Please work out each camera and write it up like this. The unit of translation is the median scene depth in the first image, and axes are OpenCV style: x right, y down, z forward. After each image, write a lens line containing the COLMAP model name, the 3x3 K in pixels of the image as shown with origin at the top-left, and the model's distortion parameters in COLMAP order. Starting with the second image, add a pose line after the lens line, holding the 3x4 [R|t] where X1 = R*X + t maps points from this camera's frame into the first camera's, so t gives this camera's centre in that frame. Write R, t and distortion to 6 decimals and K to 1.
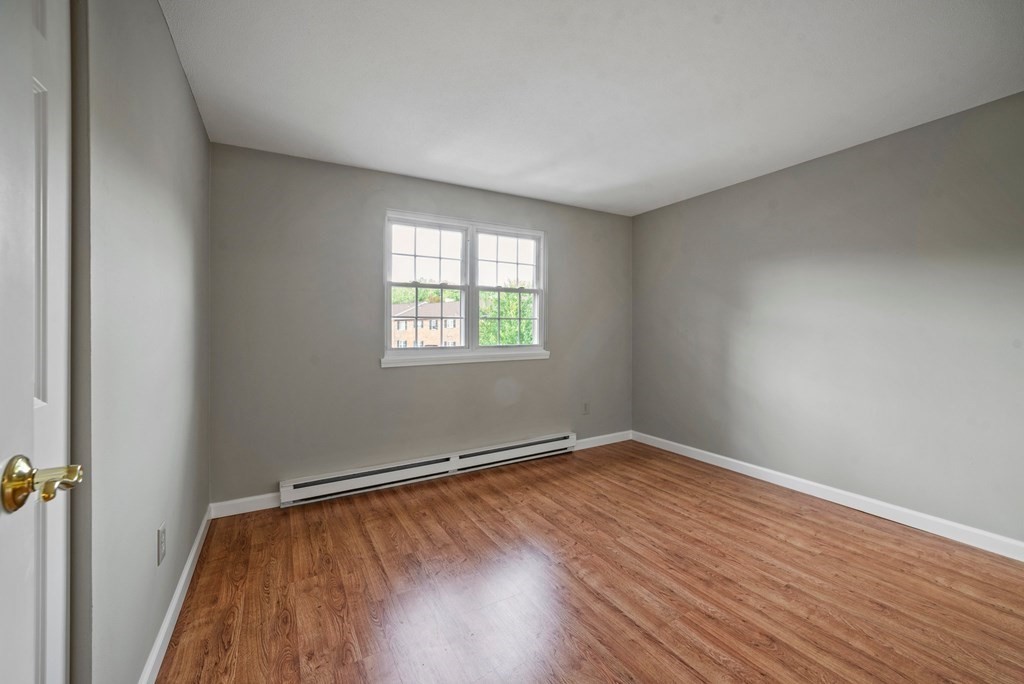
lens RADIAL K [[409.6, 0, 514.6], [0, 409.6, 326.3], [0, 0, 1]] dist [-0.009332, 0.005825]
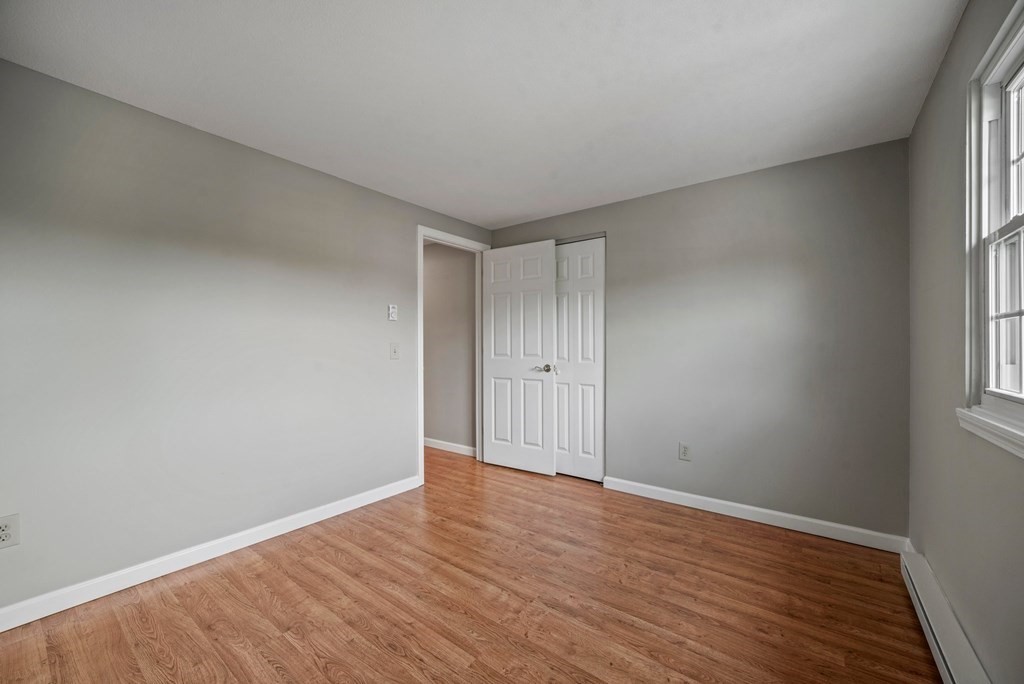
lens RADIAL K [[403.6, 0, 509.8], [0, 403.6, 346.9], [0, 0, 1]] dist [-0.008255, 0.000850]
pose [[-0.926724, 0.003578, -0.375727, 0.450461], [0.004554, 0.999988, -0.001712, 0.009204], [0.375716, -0.003297, -0.926729, 1.667242]]
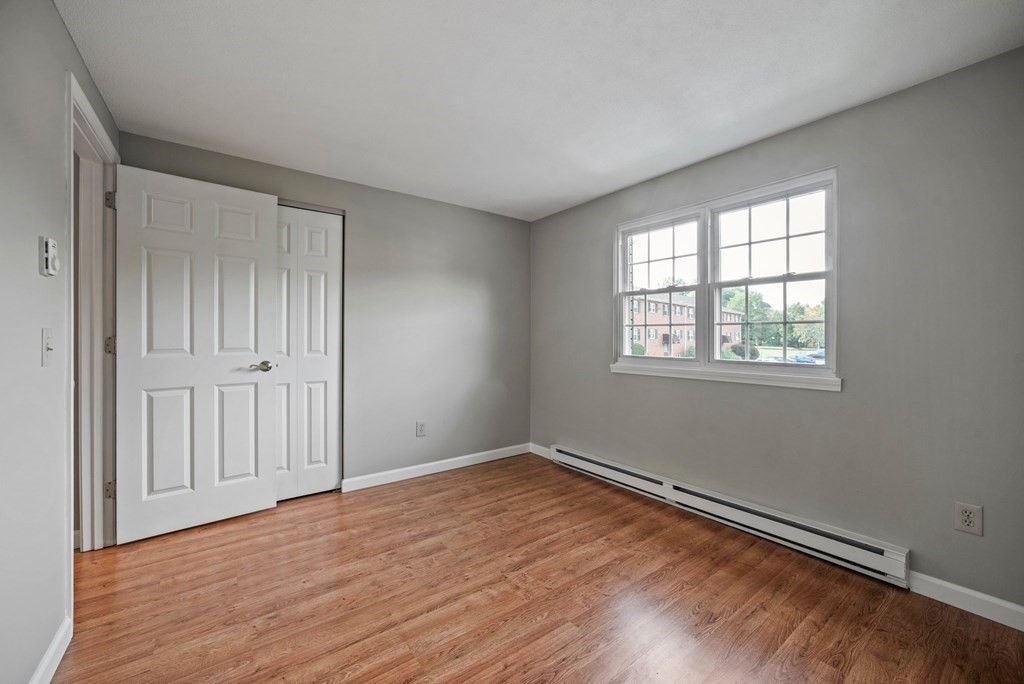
lens RADIAL K [[408.8, 0, 514.1], [0, 408.8, 333.5], [0, 0, 1]] dist [-0.010158, 0.000392]
pose [[0.116739, -0.003591, -0.993156, 0.988889], [0.001241, 0.999993, -0.003470, 0.000699], [0.993162, -0.000827, 0.116743, 0.829619]]
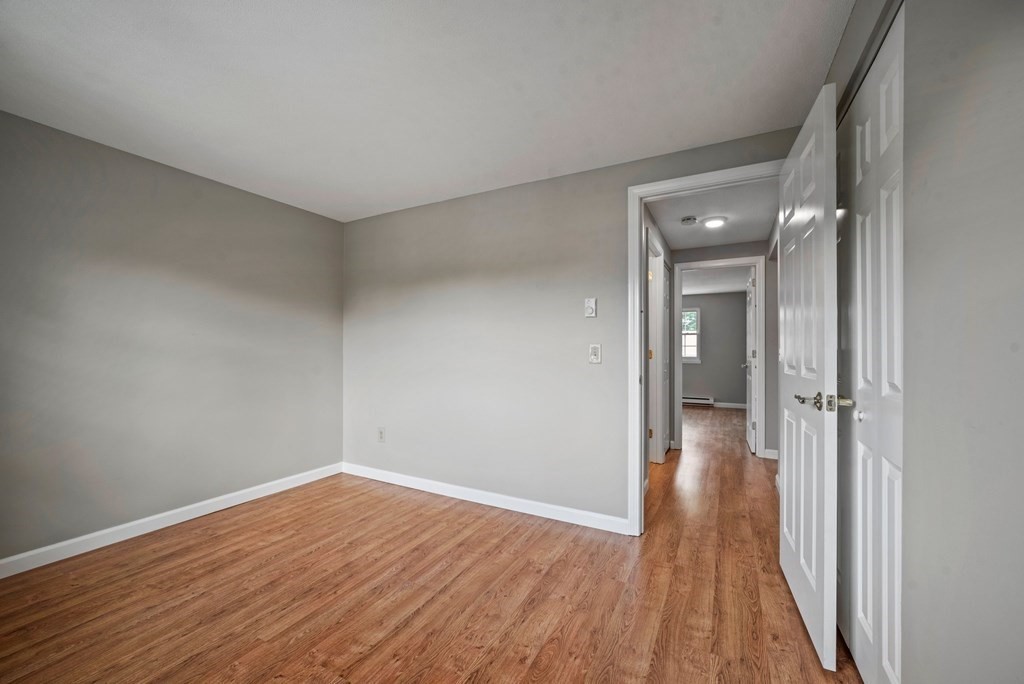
lens RADIAL K [[403.6, 0, 509.8], [0, 403.6, 346.9], [0, 0, 1]] dist [-0.008255, 0.000850]
pose [[-0.517789, 0.008311, 0.855468, -0.588829], [-0.003667, 0.999922, -0.011934, 0.013915], [-0.855500, -0.009317, -0.517719, 1.021655]]
